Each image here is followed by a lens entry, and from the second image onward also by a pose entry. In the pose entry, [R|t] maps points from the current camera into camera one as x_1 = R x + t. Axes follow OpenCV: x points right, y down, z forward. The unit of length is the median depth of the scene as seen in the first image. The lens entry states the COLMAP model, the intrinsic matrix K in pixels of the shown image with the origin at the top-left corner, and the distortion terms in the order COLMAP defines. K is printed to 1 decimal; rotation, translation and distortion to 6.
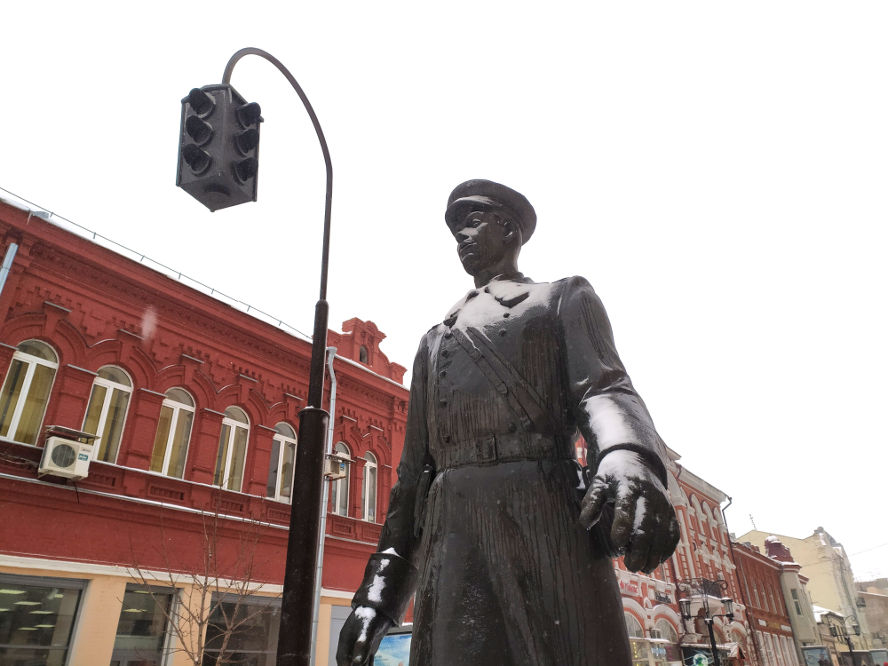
lens RADIAL K [[658.3, 0, 444.0], [0, 658.3, 333.0], [0, 0, 1]] dist [0.070982, -0.067264]
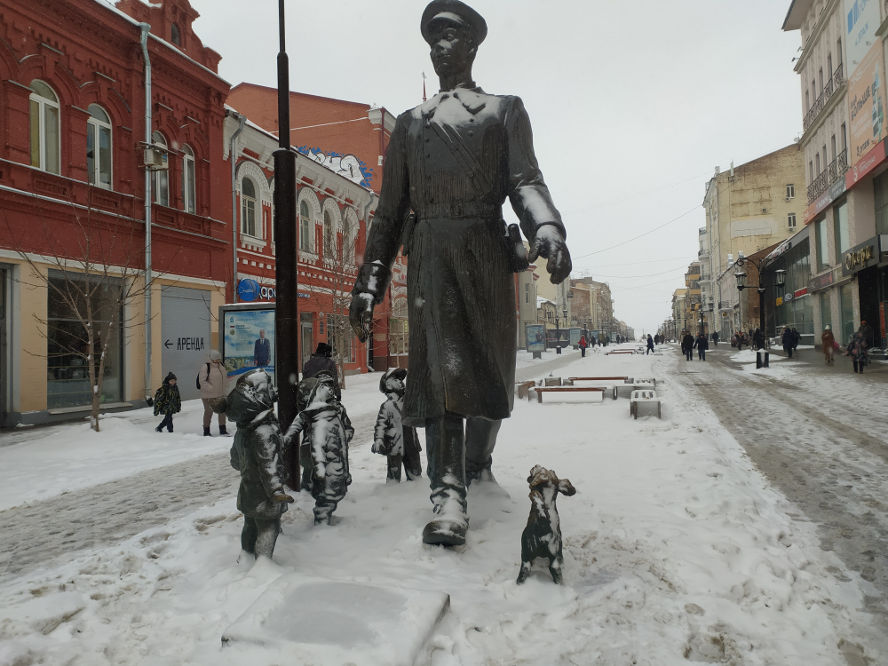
lens RADIAL K [[658.3, 0, 444.0], [0, 658.3, 333.0], [0, 0, 1]] dist [0.070982, -0.067264]
pose [[0.942581, 0.009147, 0.333852, -0.094929], [-0.154040, 0.898856, 0.410280, -0.040879], [-0.296332, -0.438149, 0.848654, -0.100056]]
